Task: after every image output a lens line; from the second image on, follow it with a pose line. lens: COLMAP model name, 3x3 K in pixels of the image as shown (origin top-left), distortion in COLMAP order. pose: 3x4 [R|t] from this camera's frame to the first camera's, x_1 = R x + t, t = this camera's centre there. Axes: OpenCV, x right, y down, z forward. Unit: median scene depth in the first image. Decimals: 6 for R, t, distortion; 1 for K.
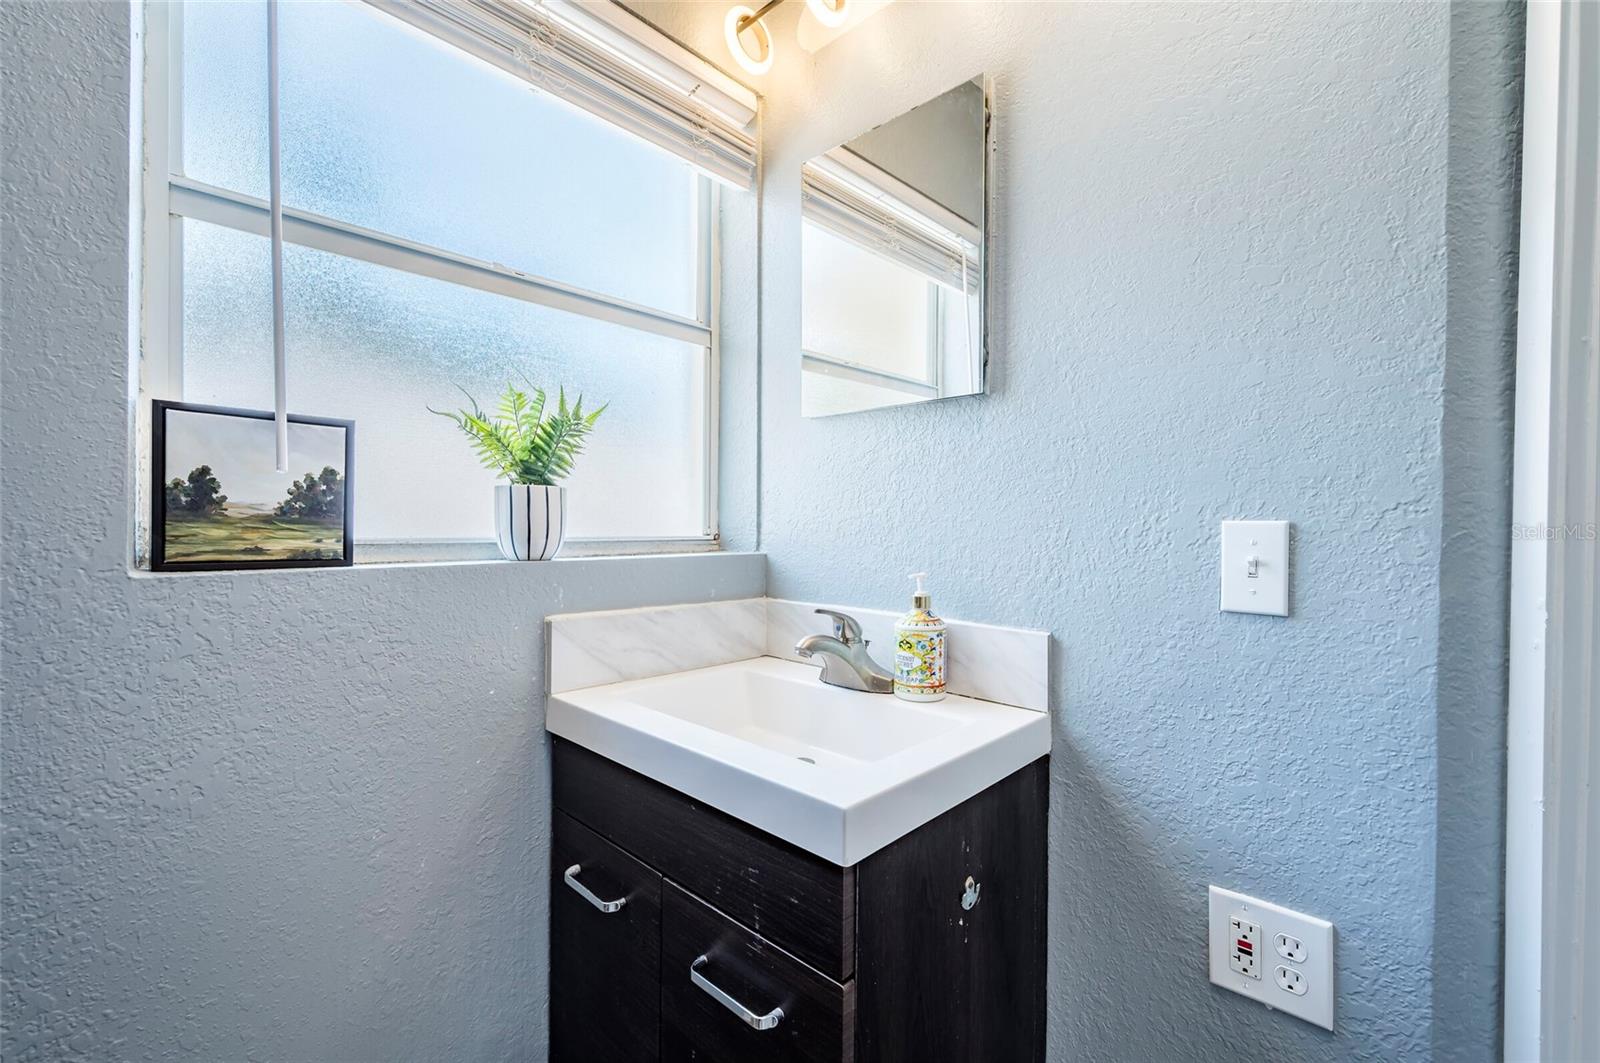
lens RADIAL K [[678.6, 0, 804.2], [0, 678.6, 531.2], [0, 0, 1]] dist [0.002382, -0.000695]
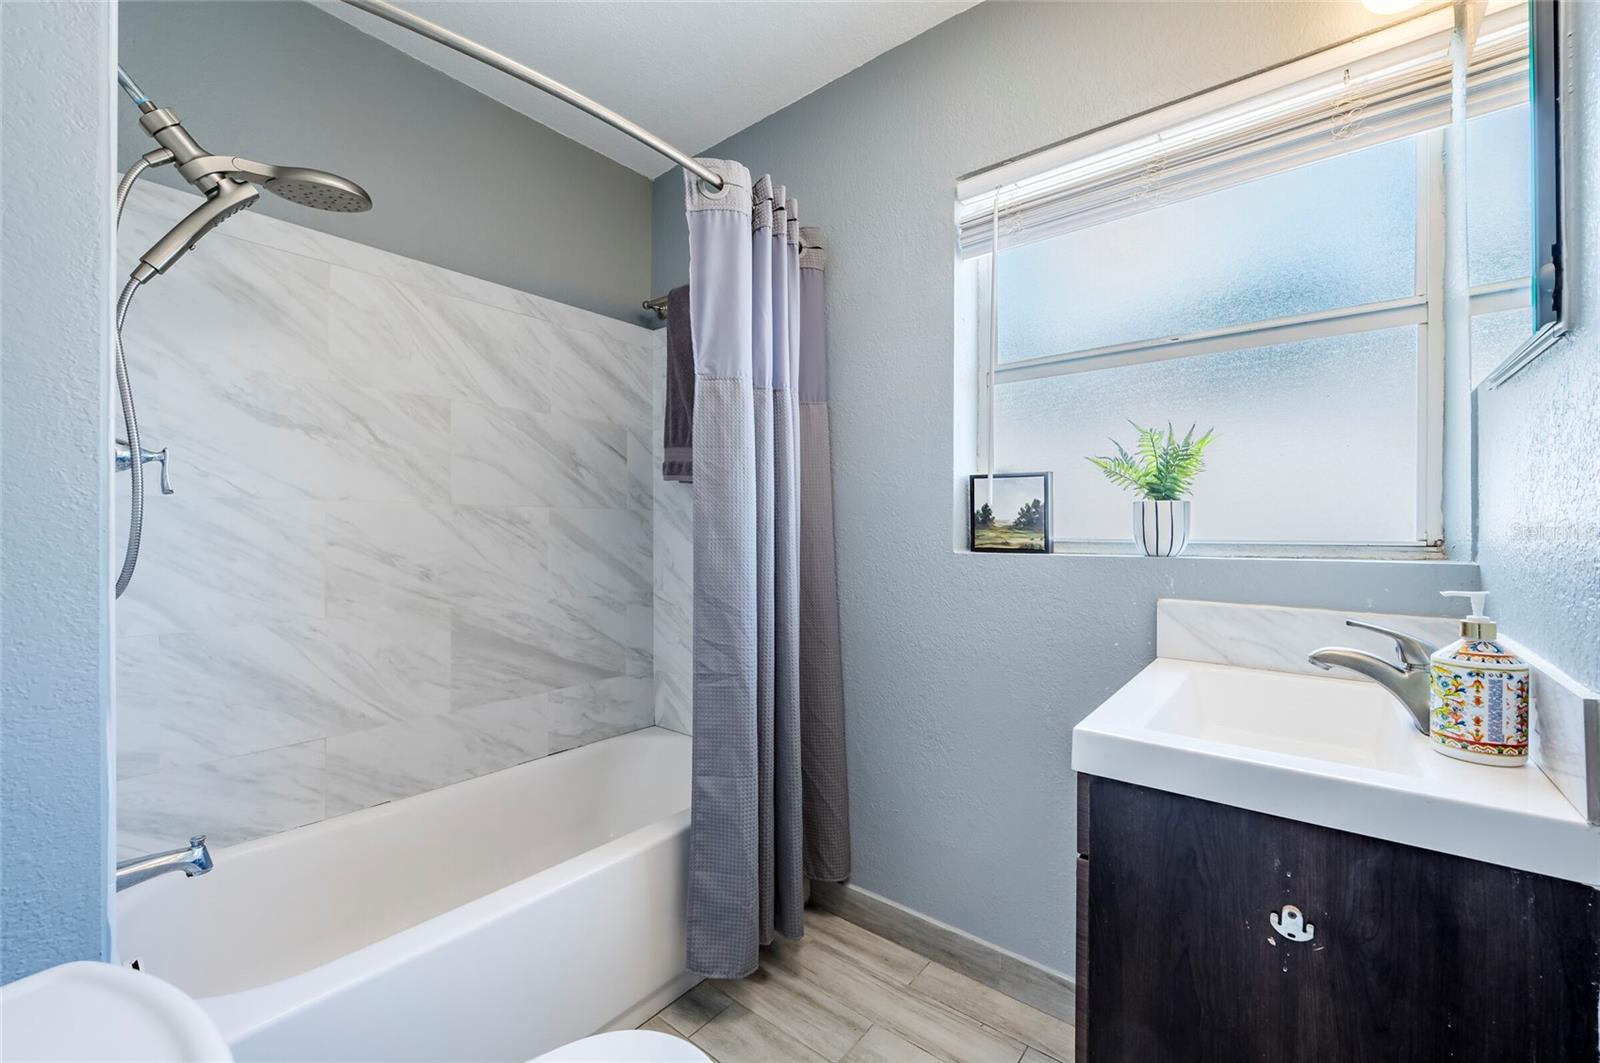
lens RADIAL K [[648.1, 0, 800.0], [0, 648.1, 531.5], [0, 0, 1]] dist [-0.002286, -0.000421]
pose [[0.074135, -0.002851, -0.997244, 0.942313], [-0.007244, 0.999968, -0.003398, 0.003755], [0.997222, 0.007476, 0.074112, 0.226680]]
